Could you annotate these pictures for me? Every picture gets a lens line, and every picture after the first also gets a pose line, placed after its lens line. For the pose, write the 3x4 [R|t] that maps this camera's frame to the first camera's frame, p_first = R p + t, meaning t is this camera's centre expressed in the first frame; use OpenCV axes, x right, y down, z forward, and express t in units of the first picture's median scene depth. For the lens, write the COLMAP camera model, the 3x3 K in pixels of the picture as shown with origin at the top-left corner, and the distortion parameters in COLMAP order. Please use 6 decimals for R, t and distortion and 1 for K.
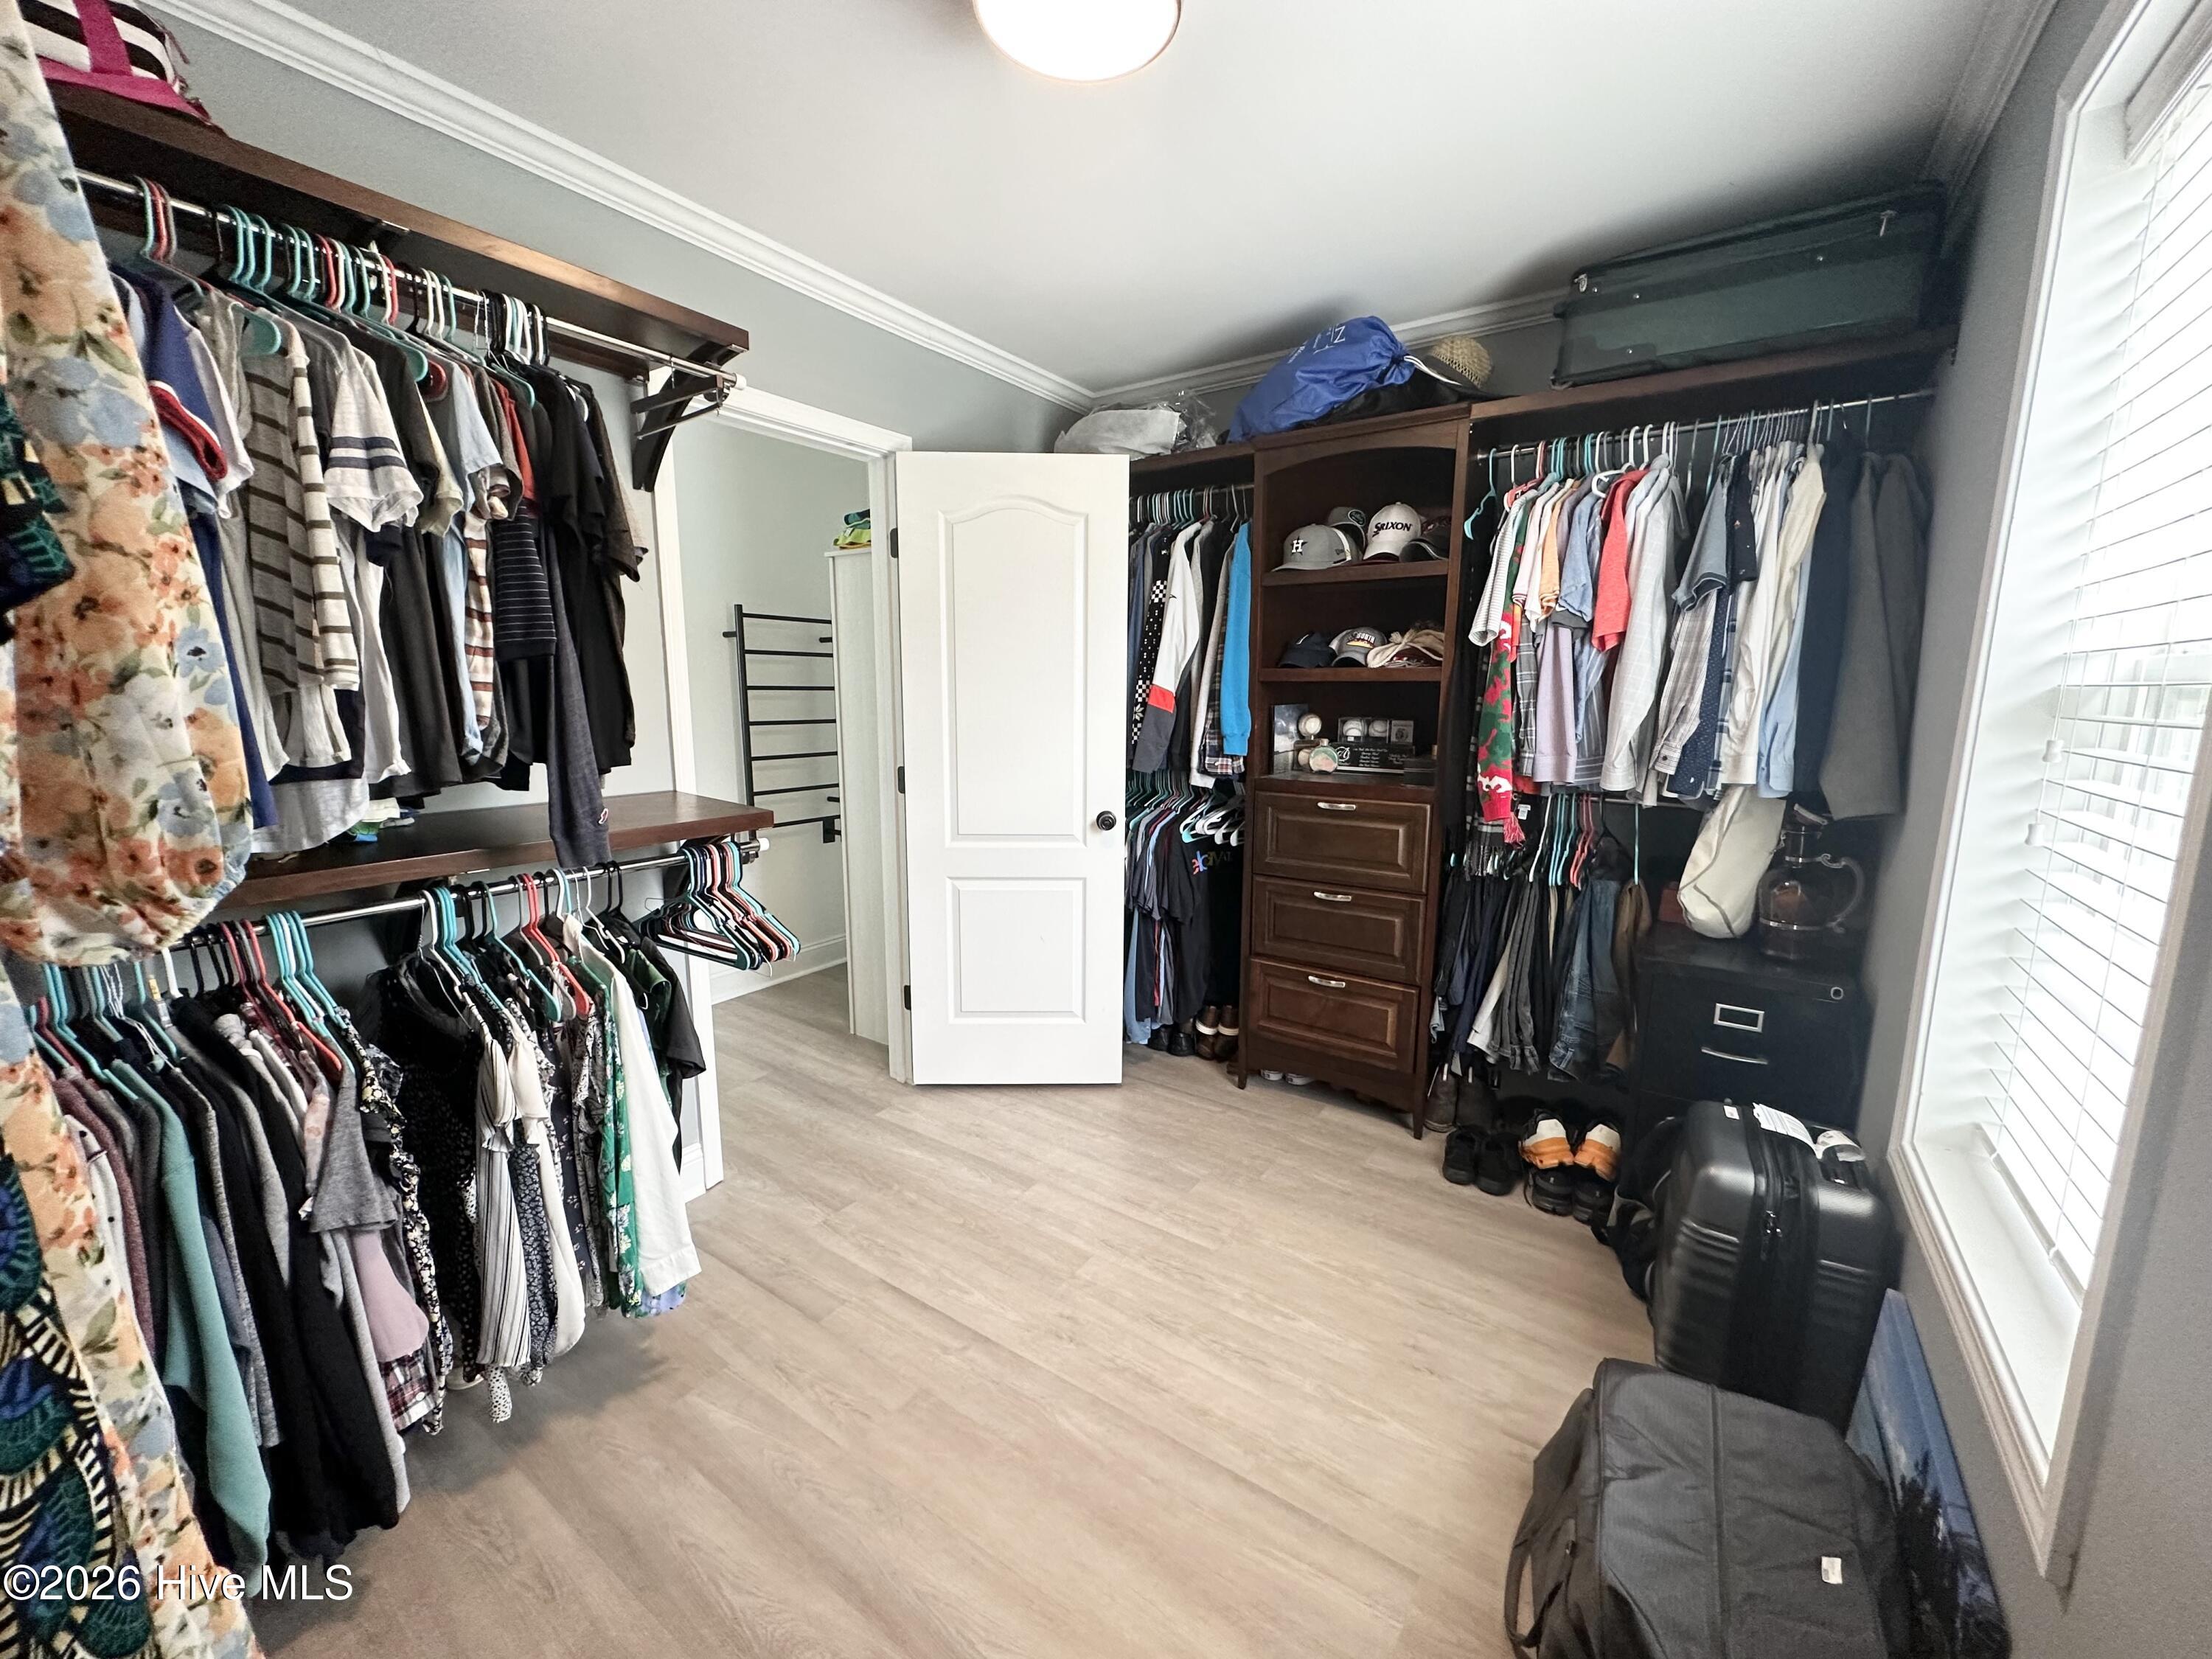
lens RADIAL K [[876.5, 0, 1105.7], [0, 876.5, 833.9], [0, 0, 1]] dist [0.001599, -0.000051]
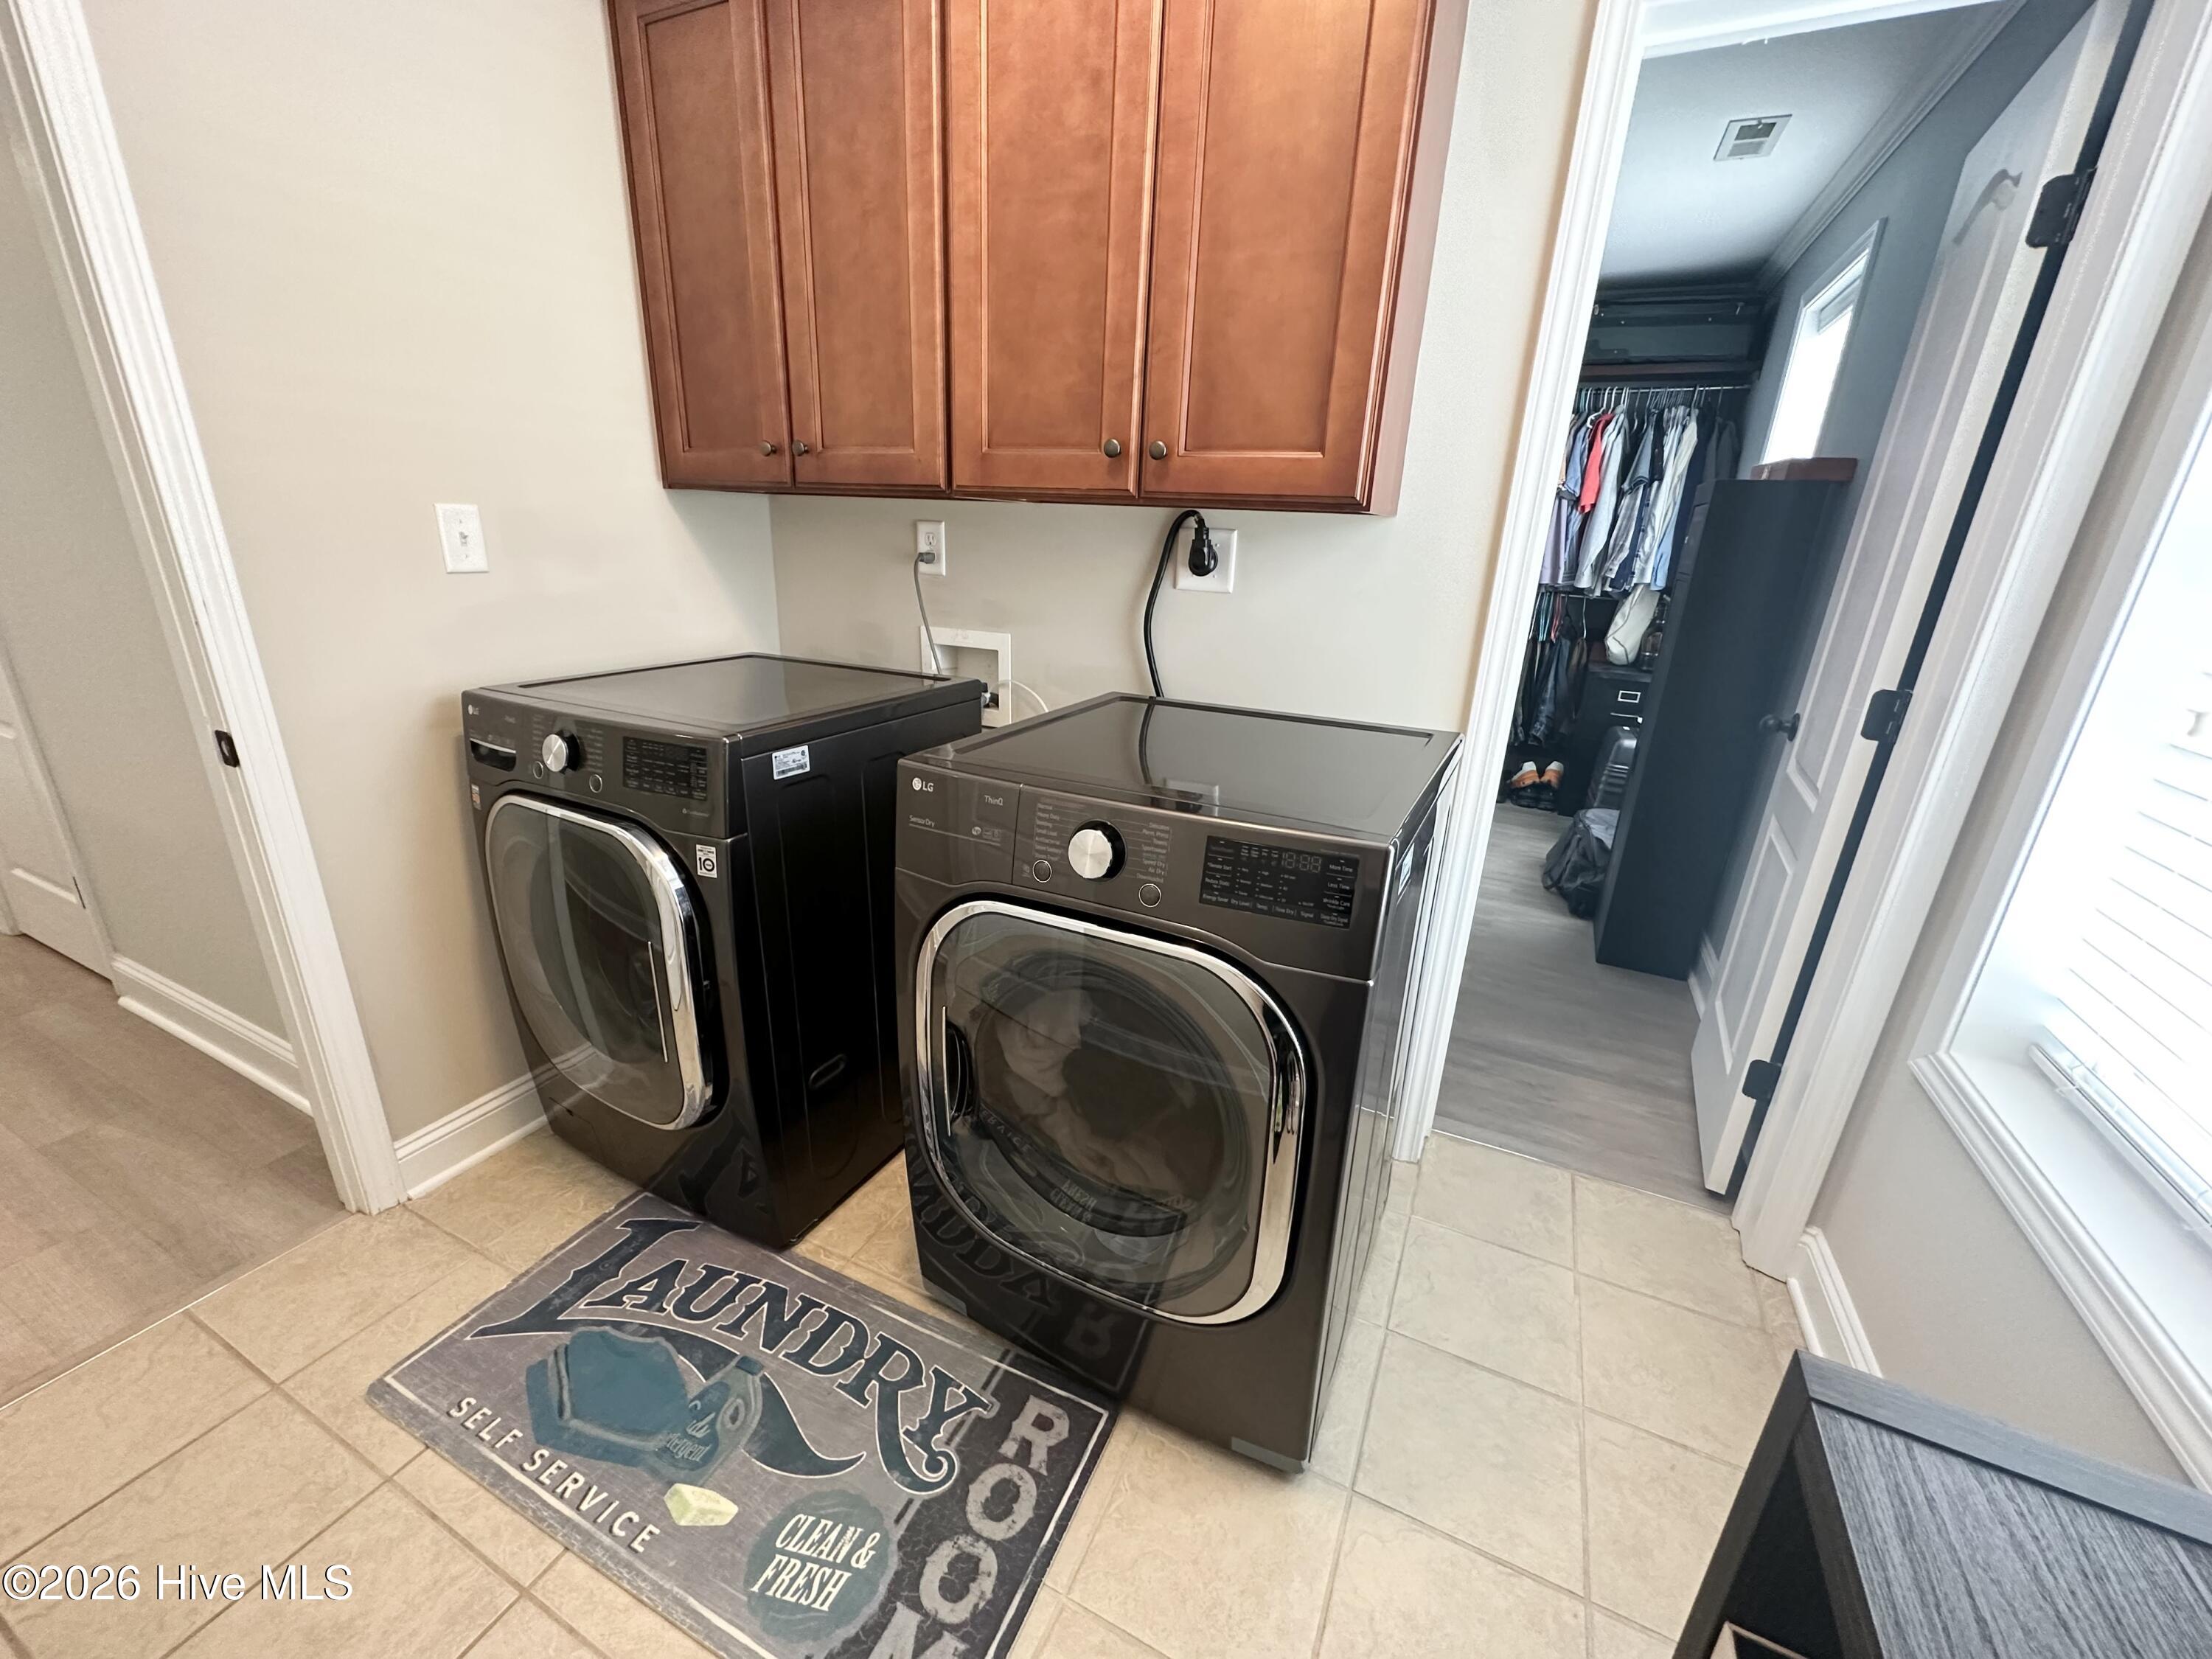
lens RADIAL K [[876.5, 0, 1103.5], [0, 876.5, 831.9], [0, 0, 1]] dist [0.001599, -0.000051]
pose [[0.989947, -0.017752, 0.140321, -0.814109], [-0.007539, 0.984060, 0.177677, 0.157074], [-0.141238, -0.176949, 0.974033, -0.916061]]
